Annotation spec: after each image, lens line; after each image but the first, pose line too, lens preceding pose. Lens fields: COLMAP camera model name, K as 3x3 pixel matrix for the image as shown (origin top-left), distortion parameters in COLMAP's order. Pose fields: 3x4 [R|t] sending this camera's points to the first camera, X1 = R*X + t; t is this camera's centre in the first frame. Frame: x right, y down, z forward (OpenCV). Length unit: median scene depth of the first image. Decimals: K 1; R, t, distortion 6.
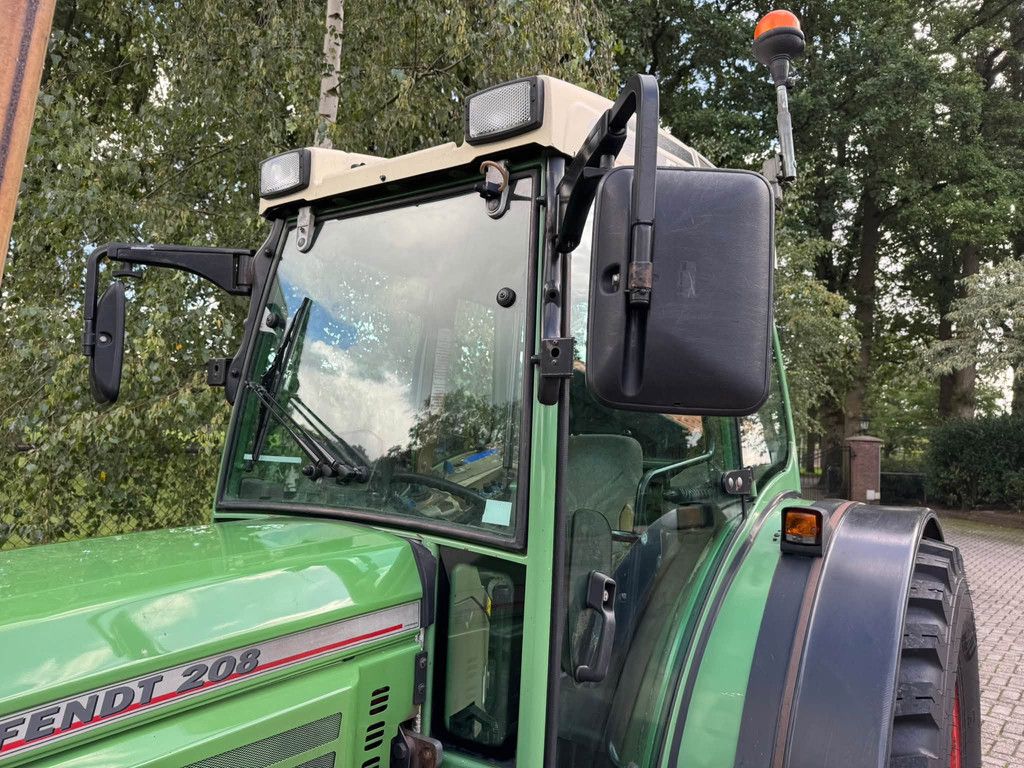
lens RADIAL K [[737.6, 0, 532.9], [0, 737.6, 369.2], [0, 0, 1]] dist [0.034364, -0.001698]
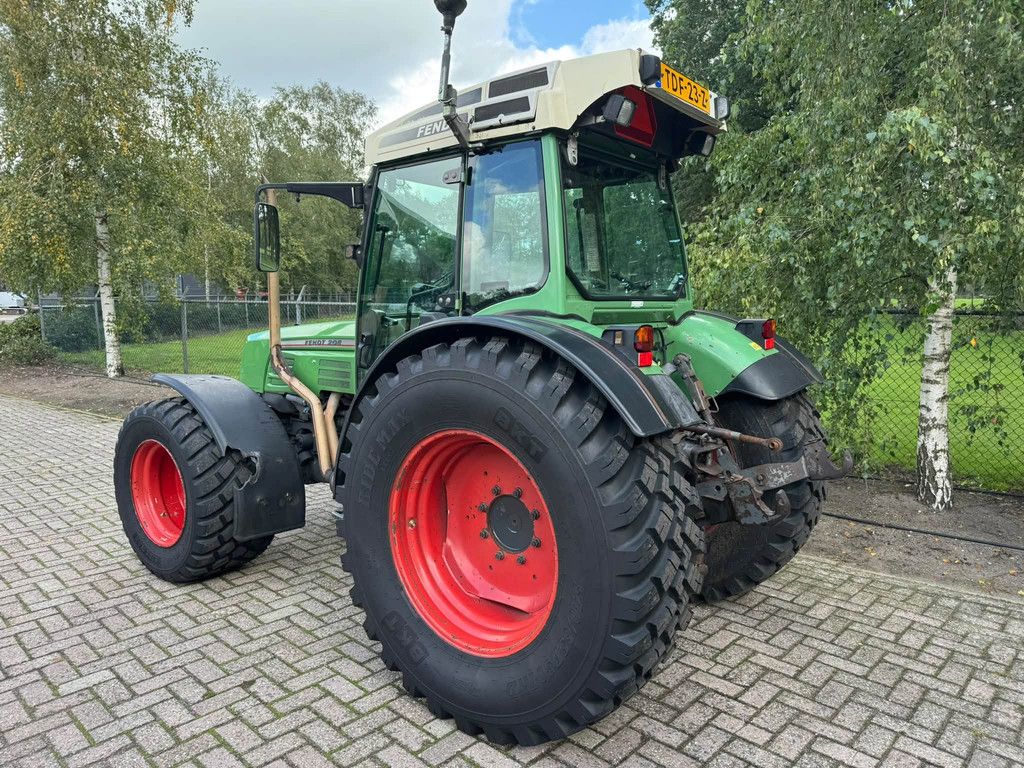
lens RADIAL K [[727.2, 0, 514.3], [0, 727.2, 381.8], [0, 0, 1]] dist [-0.004140, -0.002268]
pose [[-0.064253, 0.076154, -0.995024, 1.968785], [0.089119, 0.993538, 0.070285, 0.235367], [0.993946, -0.084160, -0.070624, 1.255361]]
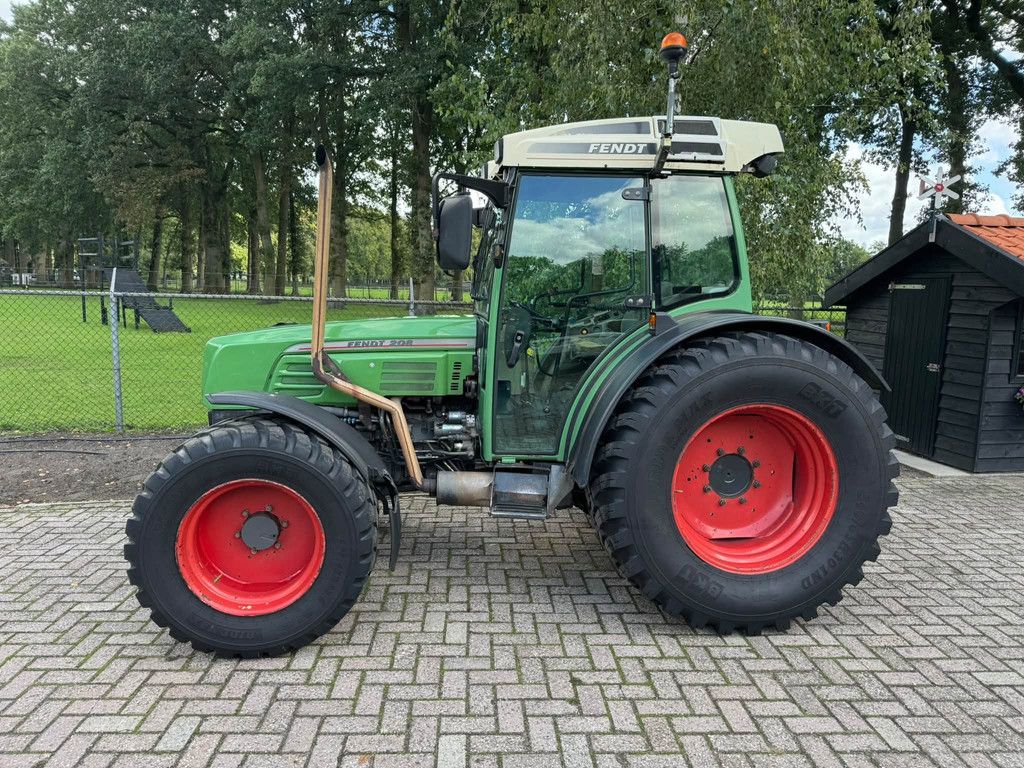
lens RADIAL K [[722.0, 0, 515.9], [0, 722.0, 385.1], [0, 0, 1]] dist [0.008919, -0.009019]
pose [[0.679455, 0.070343, -0.730338, 1.498173], [0.074167, 0.983710, 0.163747, 0.028840], [0.729959, -0.165426, 0.663170, -0.586208]]
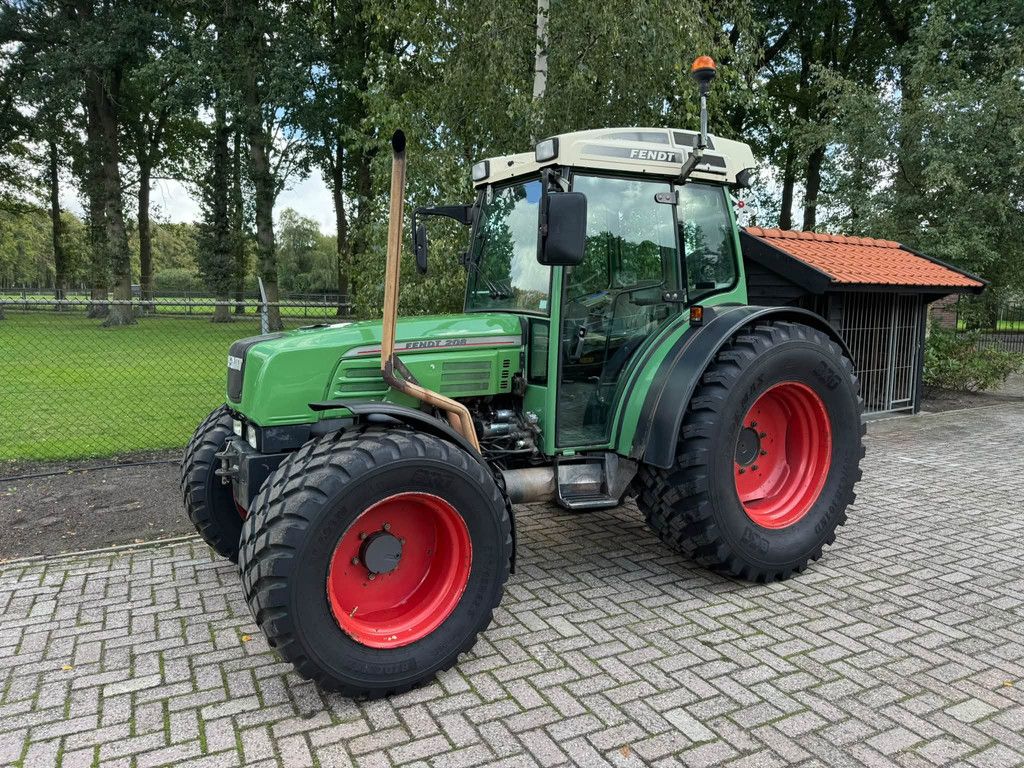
lens RADIAL K [[722.0, 0, 515.9], [0, 722.0, 385.1], [0, 0, 1]] dist [0.008919, -0.009019]
pose [[0.918873, 0.017035, -0.394185, 0.698368], [0.062285, 0.980278, 0.187553, -0.022066], [0.389606, -0.196889, 0.899690, -1.176331]]
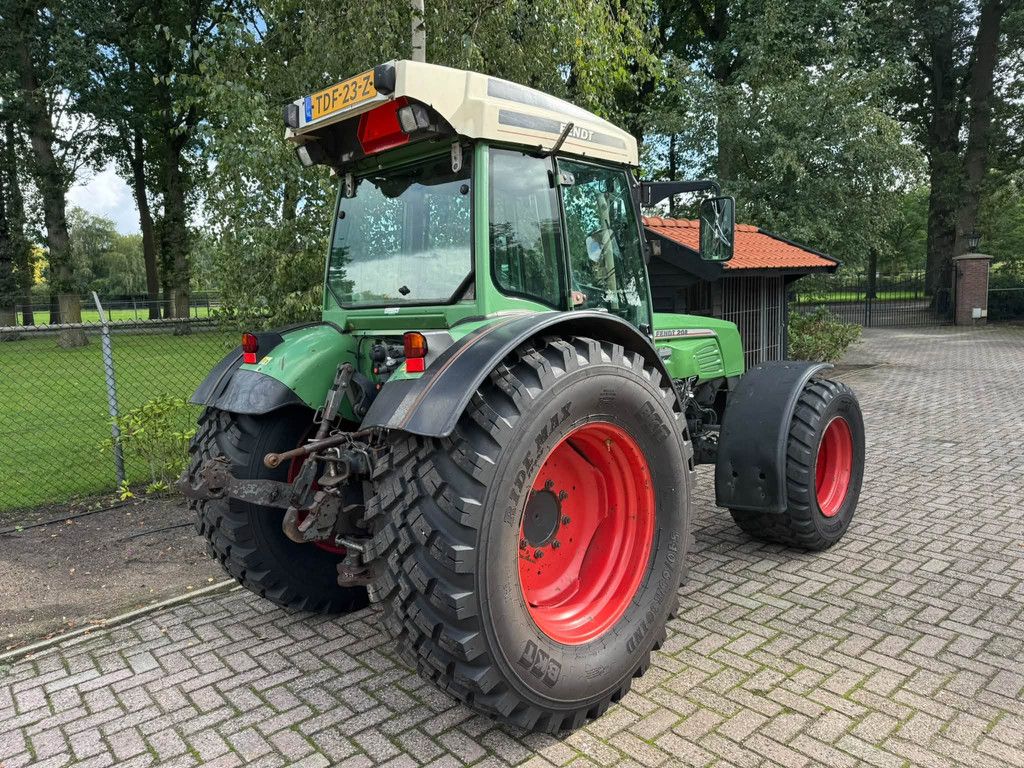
lens RADIAL K [[722.0, 0, 515.9], [0, 722.0, 385.1], [0, 0, 1]] dist [0.008919, -0.009019]
pose [[0.982748, -0.054455, -0.176749, 0.237935], [0.092704, 0.971986, 0.215984, -0.064721], [0.160036, -0.228643, 0.960266, -0.945487]]
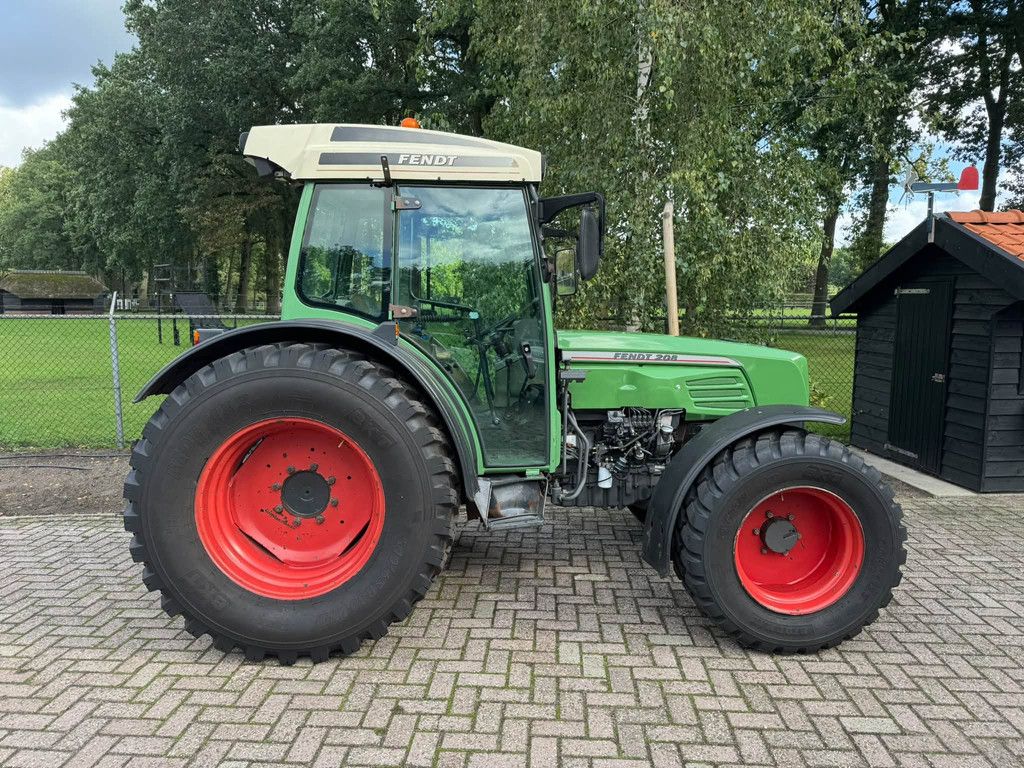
lens RADIAL K [[720.9, 0, 517.9], [0, 720.9, 392.7], [0, 0, 1]] dist [0.009536, -0.011351]
pose [[0.594498, 0.057036, -0.802072, 1.818111], [0.099817, 0.984531, 0.143996, 0.088093], [0.797878, -0.165665, 0.579609, -0.098110]]
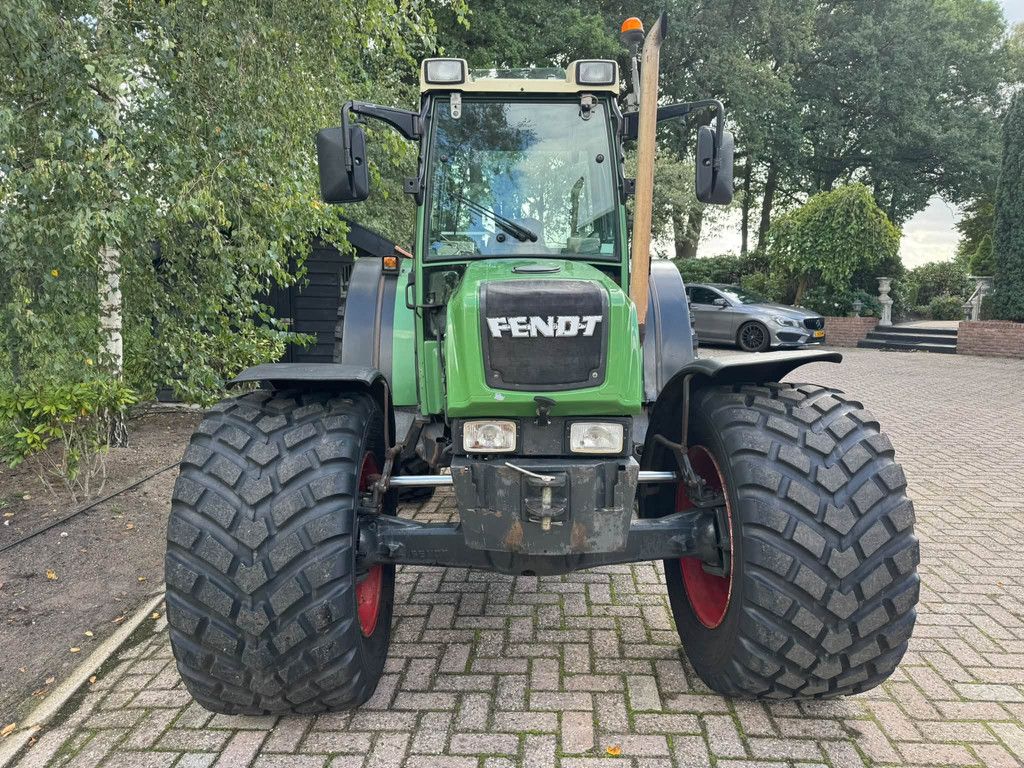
lens RADIAL K [[722.0, 0, 515.9], [0, 722.0, 385.1], [0, 0, 1]] dist [0.008919, -0.009019]
pose [[0.802144, -0.119896, 0.584970, -1.341950], [-0.030982, 0.969959, 0.241288, 0.044701], [-0.596326, -0.211671, 0.774332, -0.630652]]
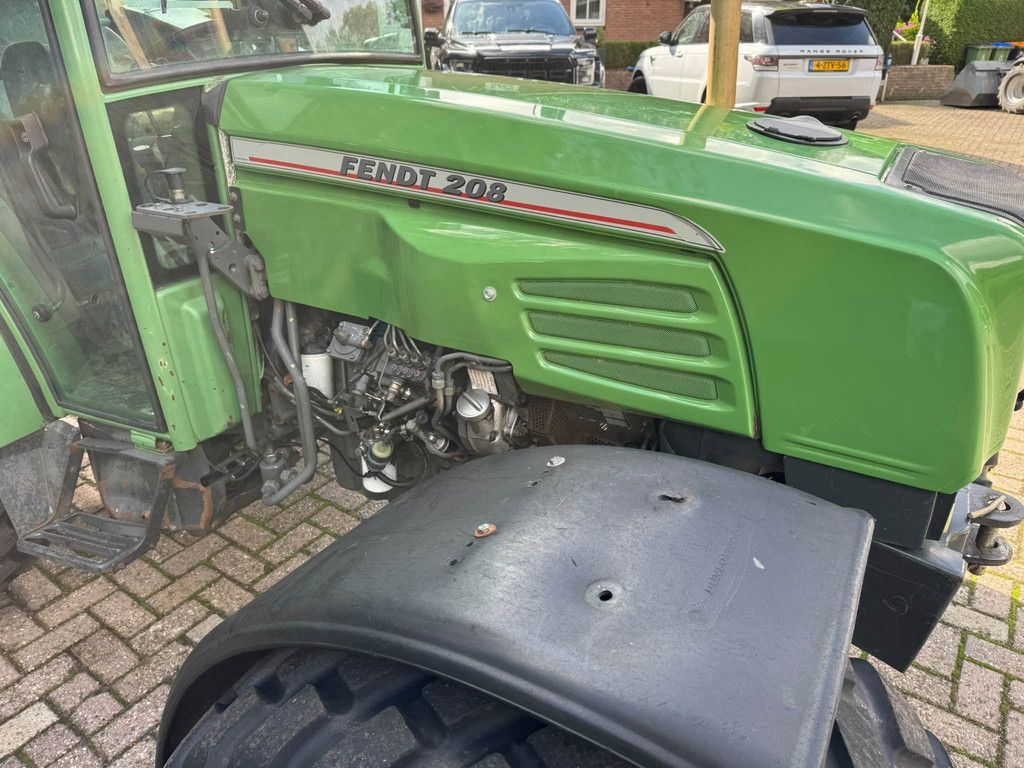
lens RADIAL K [[737.6, 0, 532.9], [0, 737.6, 369.2], [0, 0, 1]] dist [0.034364, -0.001698]
pose [[0.110486, 0.416912, -0.902207, 1.030454], [0.113201, 0.896578, 0.428174, 0.204803], [0.987410, -0.149438, 0.051864, 1.493767]]
